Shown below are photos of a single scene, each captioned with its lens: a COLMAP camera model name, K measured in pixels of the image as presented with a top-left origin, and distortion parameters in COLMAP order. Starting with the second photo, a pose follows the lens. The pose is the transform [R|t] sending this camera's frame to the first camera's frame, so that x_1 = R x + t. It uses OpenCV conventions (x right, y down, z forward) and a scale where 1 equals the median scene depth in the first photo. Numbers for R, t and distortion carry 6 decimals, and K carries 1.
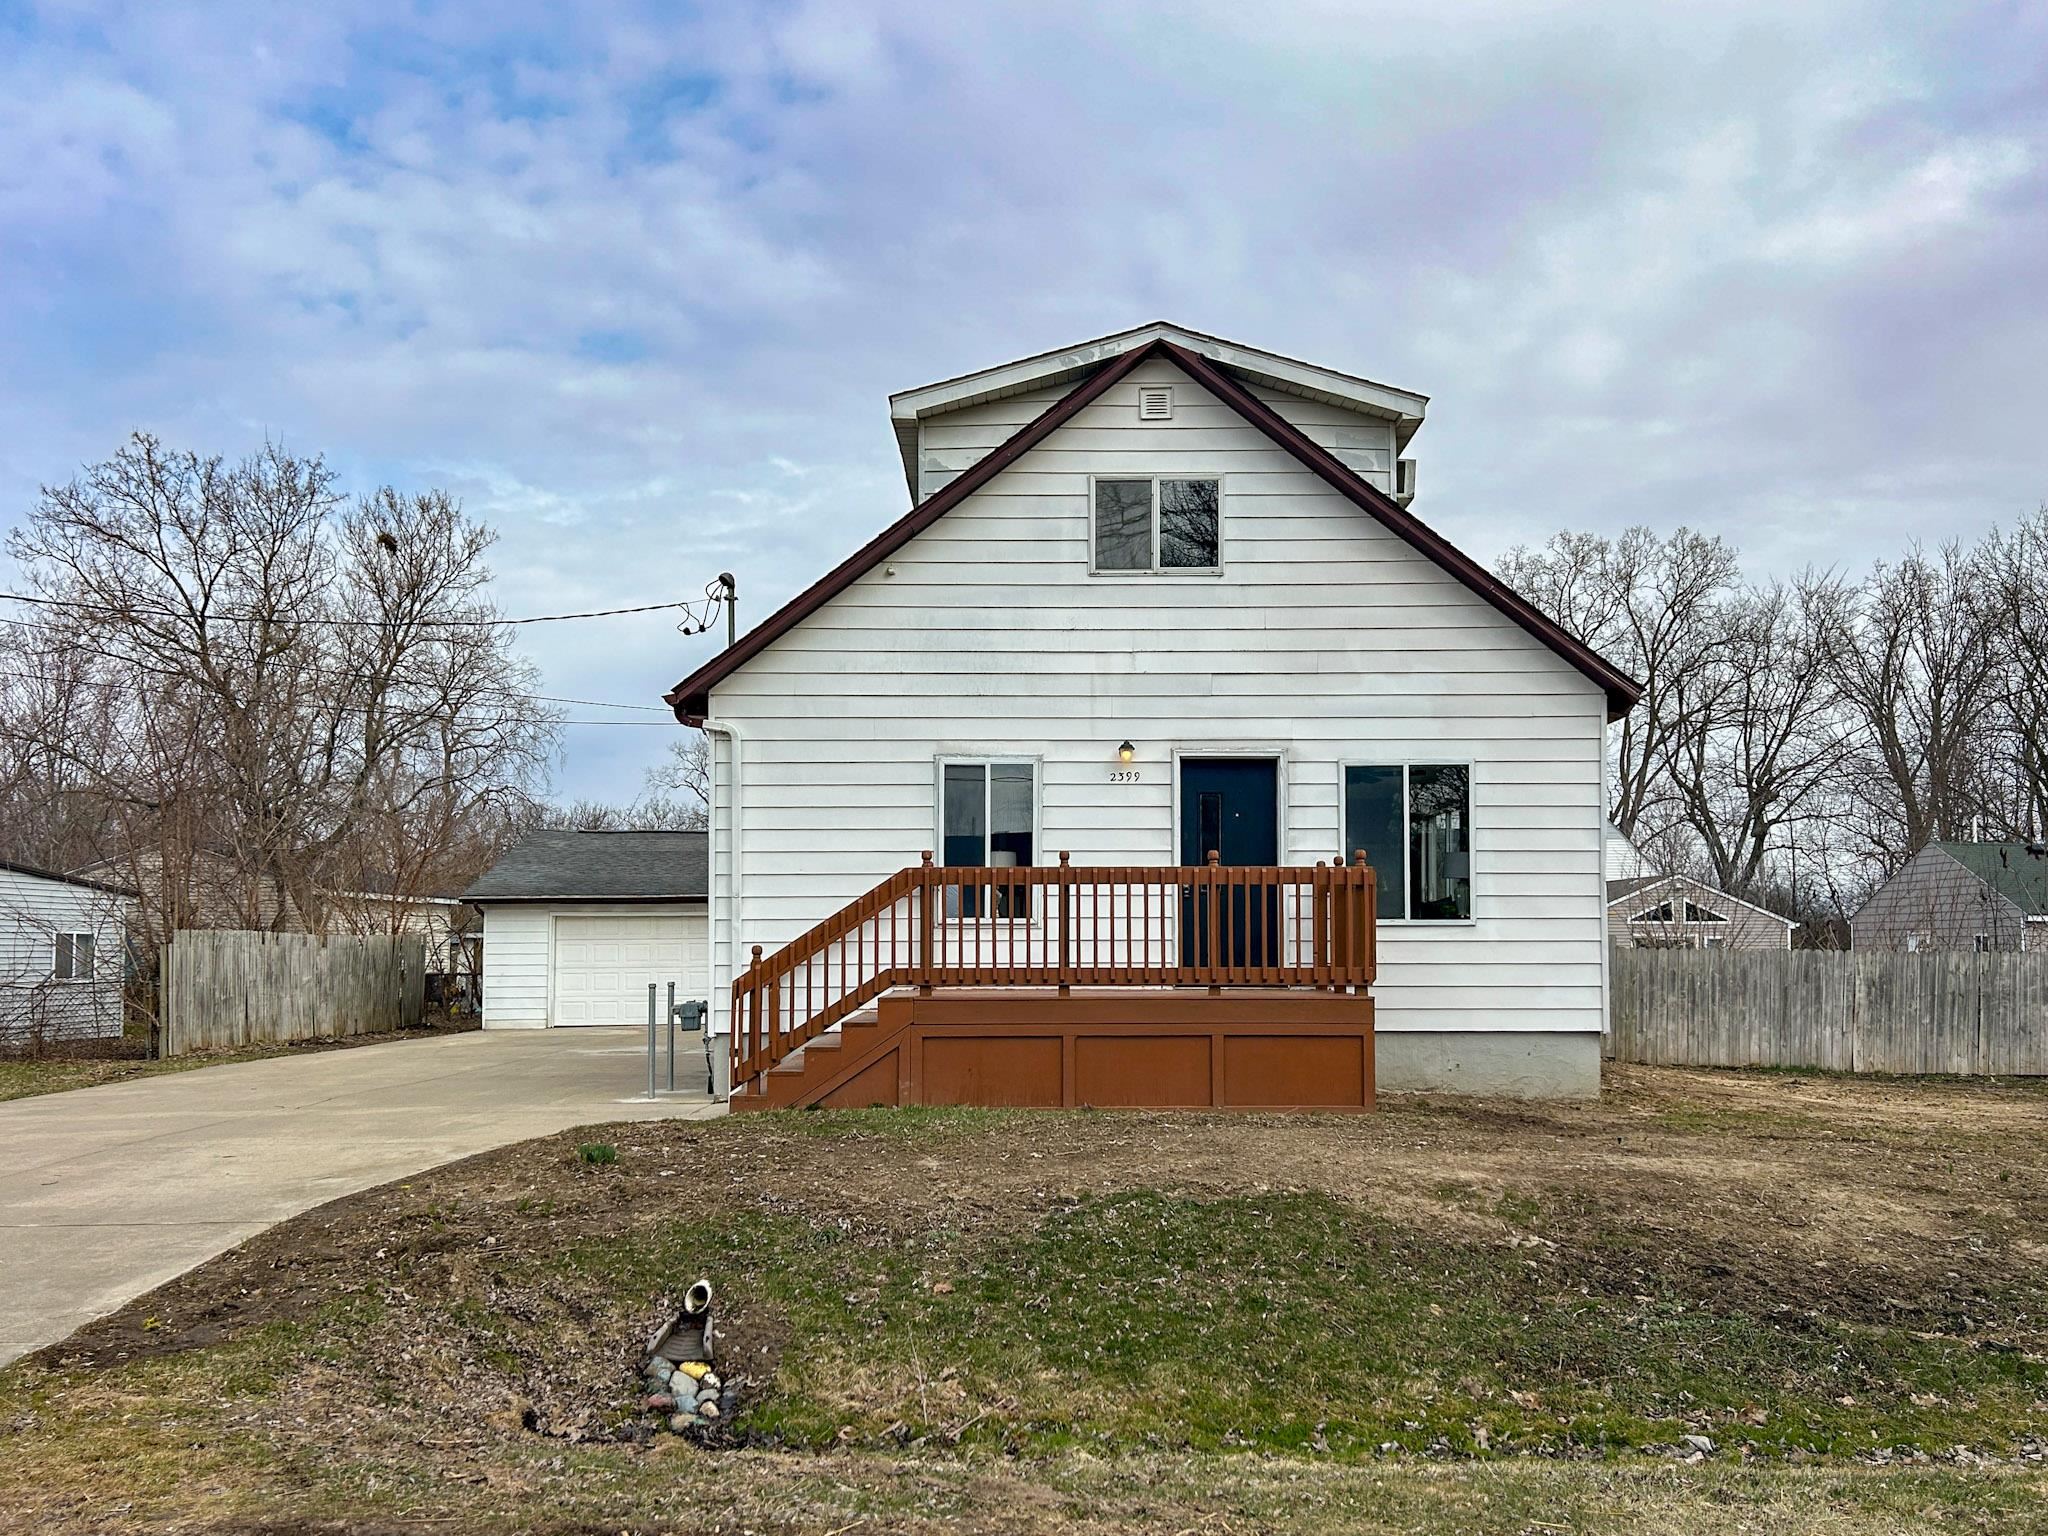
lens RADIAL K [[1717.7, 0, 1034.8], [0, 1717.7, 872.7], [0, 0, 1]] dist [0.073784, -0.033657]
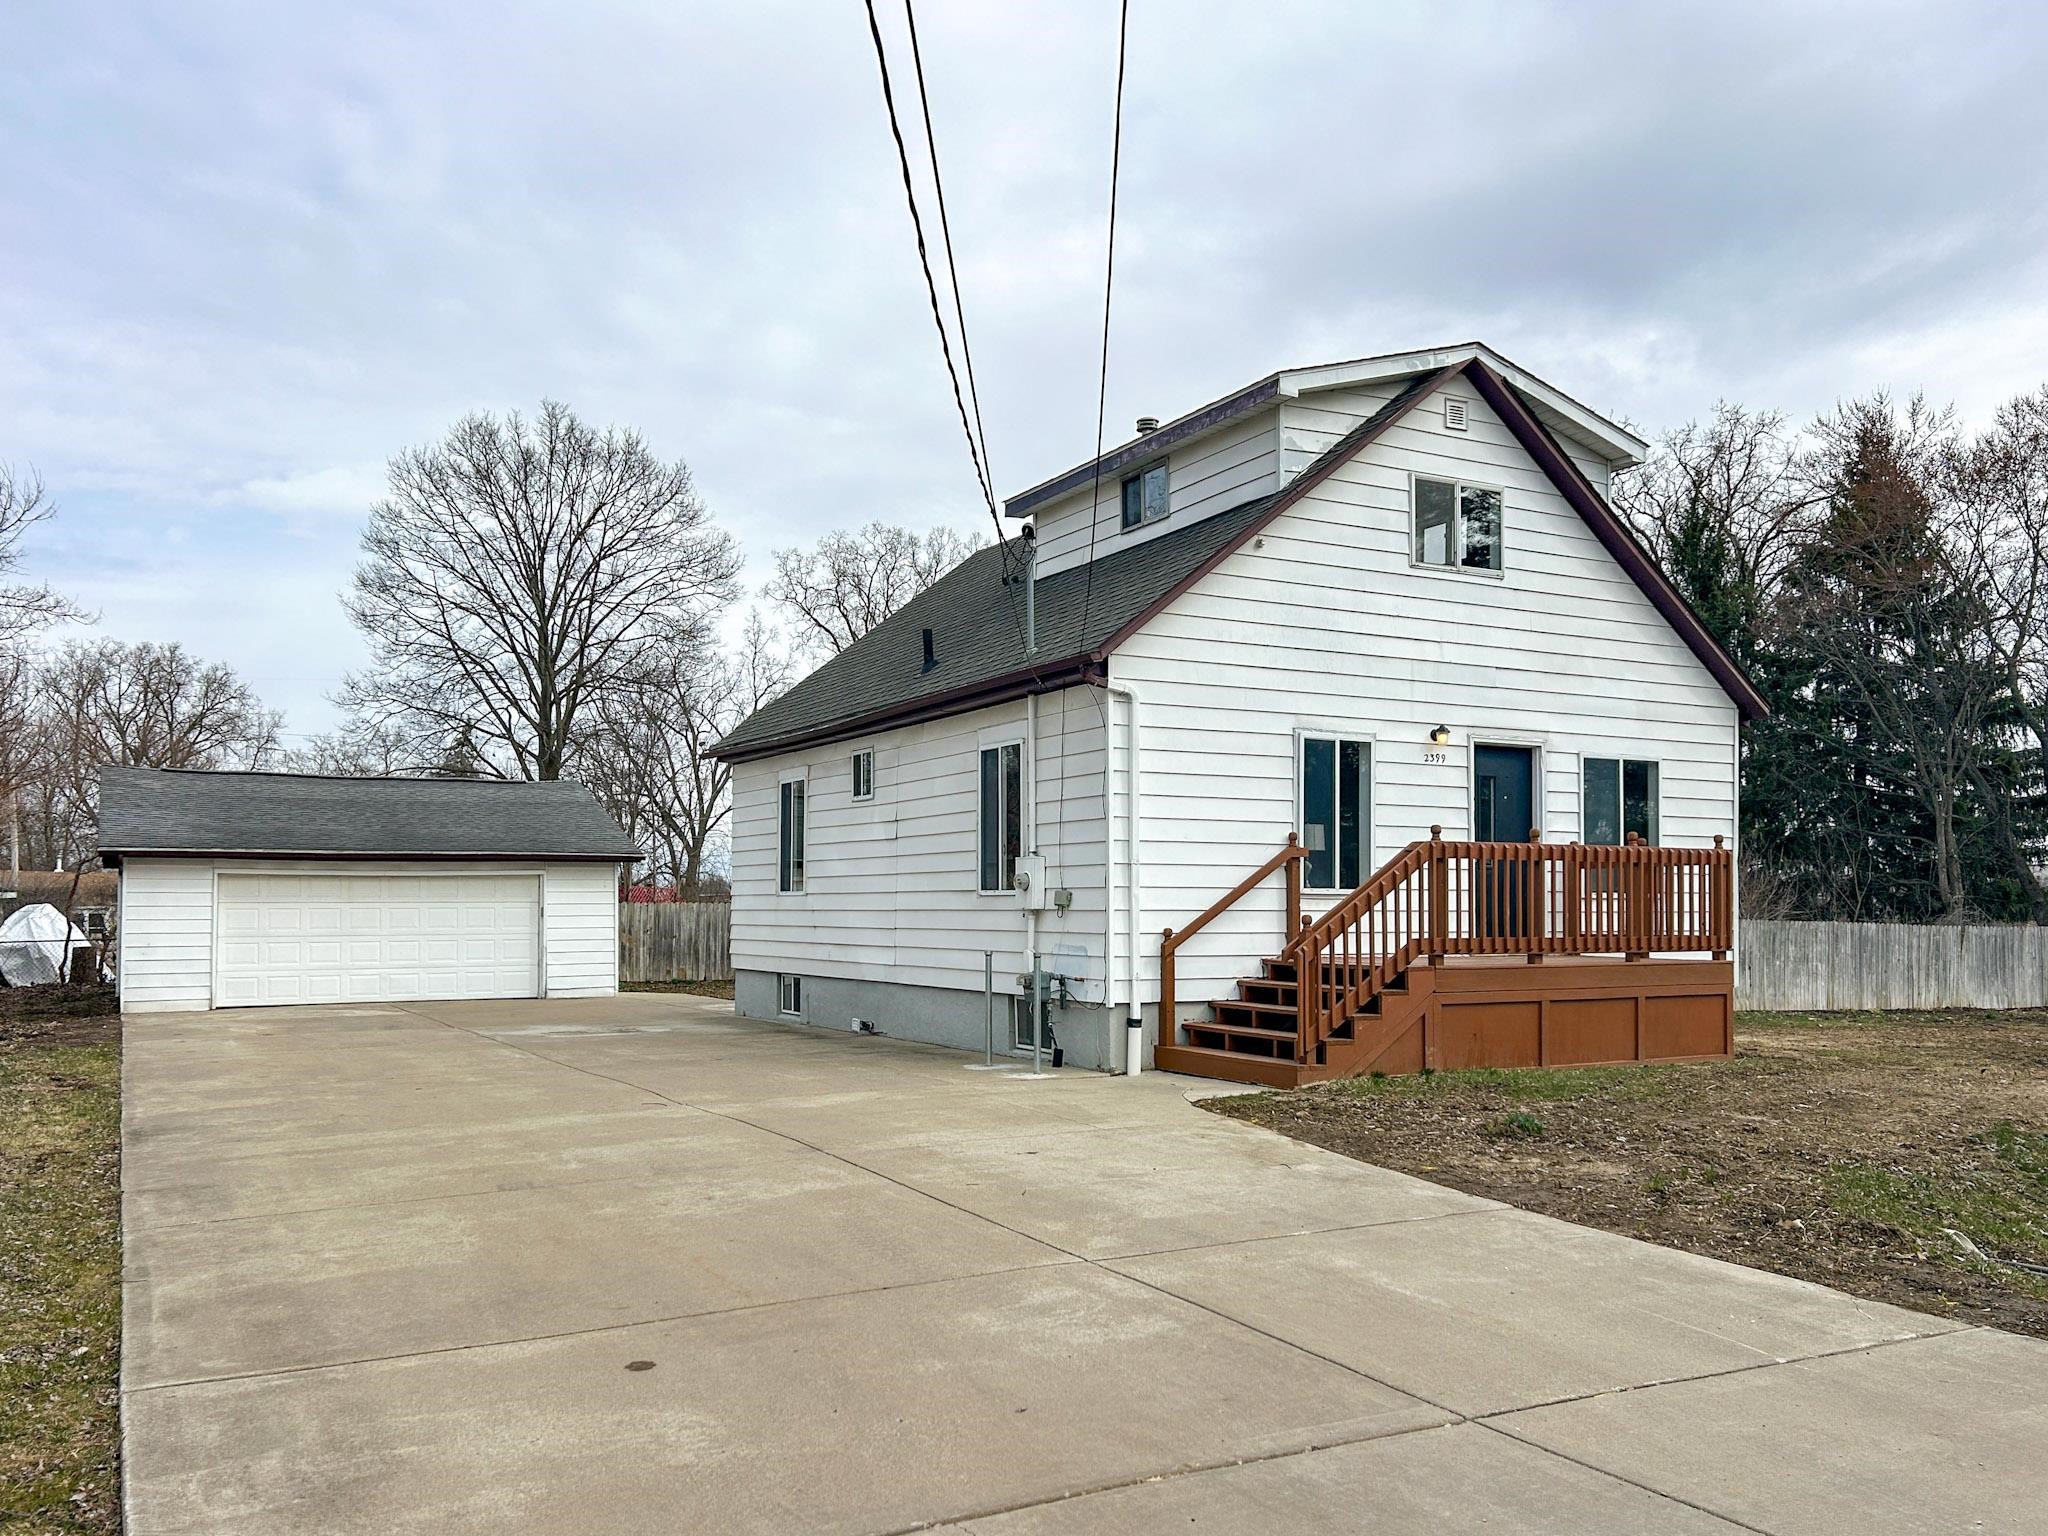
lens RADIAL K [[1717.7, 0, 1013.6], [0, 1717.7, 839.4], [0, 0, 1]] dist [0.073784, -0.033657]
pose [[0.872951, 0.023320, 0.487251, -0.698720], [-0.024428, 0.999693, -0.004080, 0.006035], [-0.487197, -0.008341, 0.873252, 0.184822]]
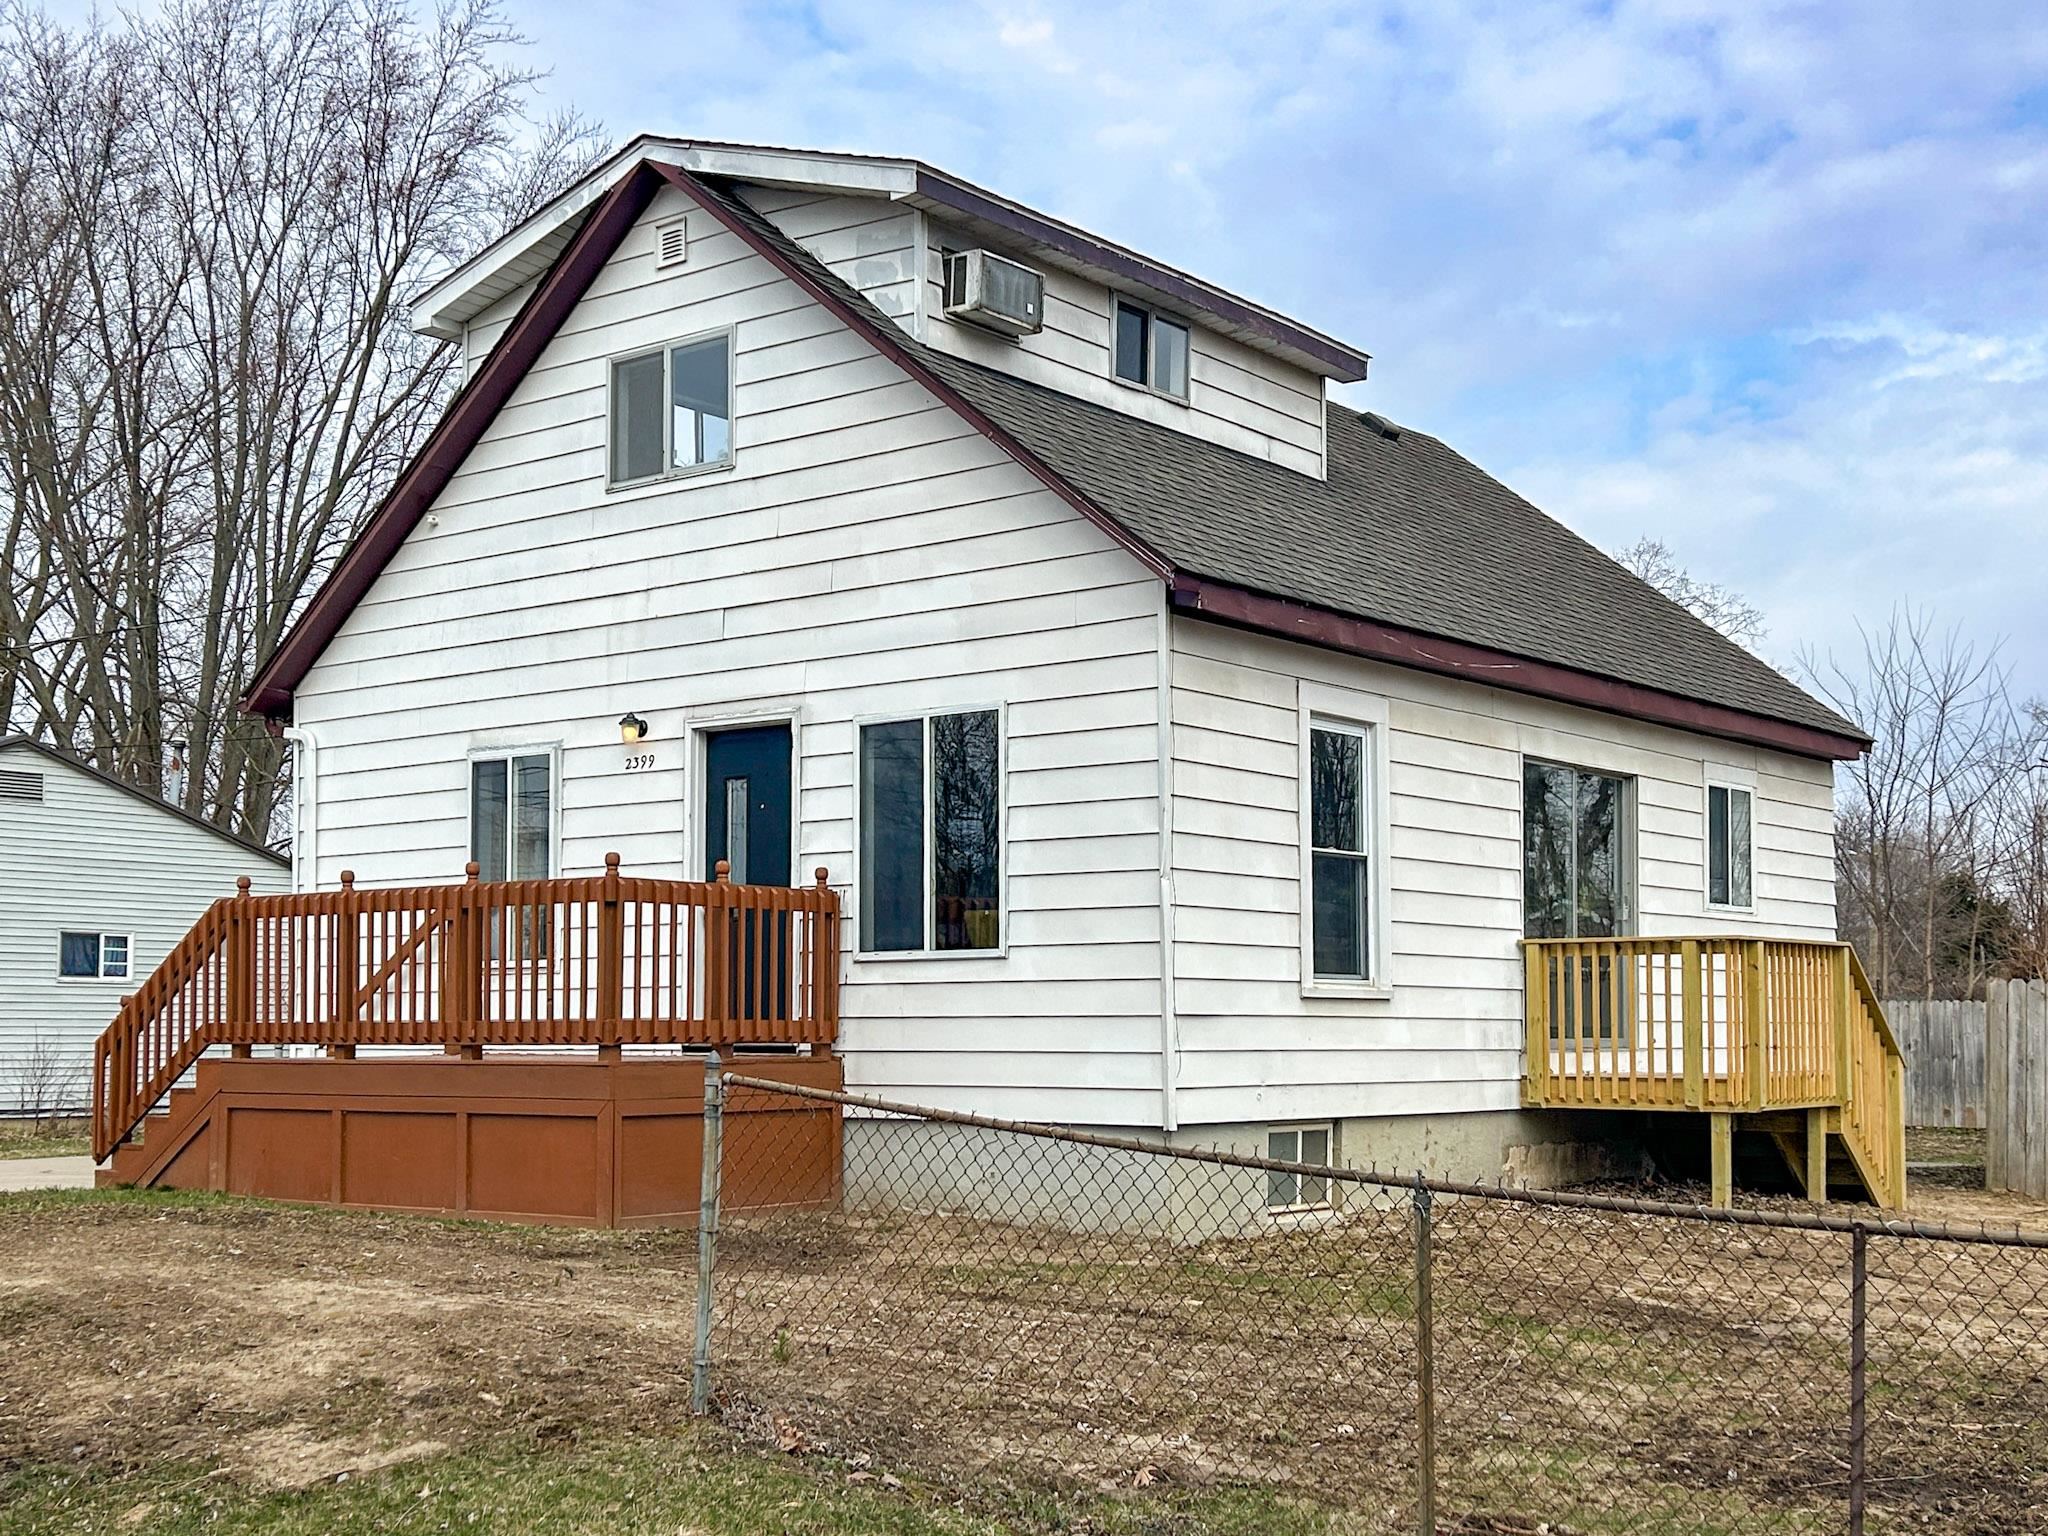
lens RADIAL K [[2488.3, 0, 980.7], [0, 2488.3, 838.6], [0, 0, 1]] dist [0.121866, 0.000000]
pose [[0.770638, -0.046749, -0.635556, 0.831136], [0.026369, 0.998791, -0.041494, 0.024276], [0.636728, 0.015218, 0.770939, 0.276835]]
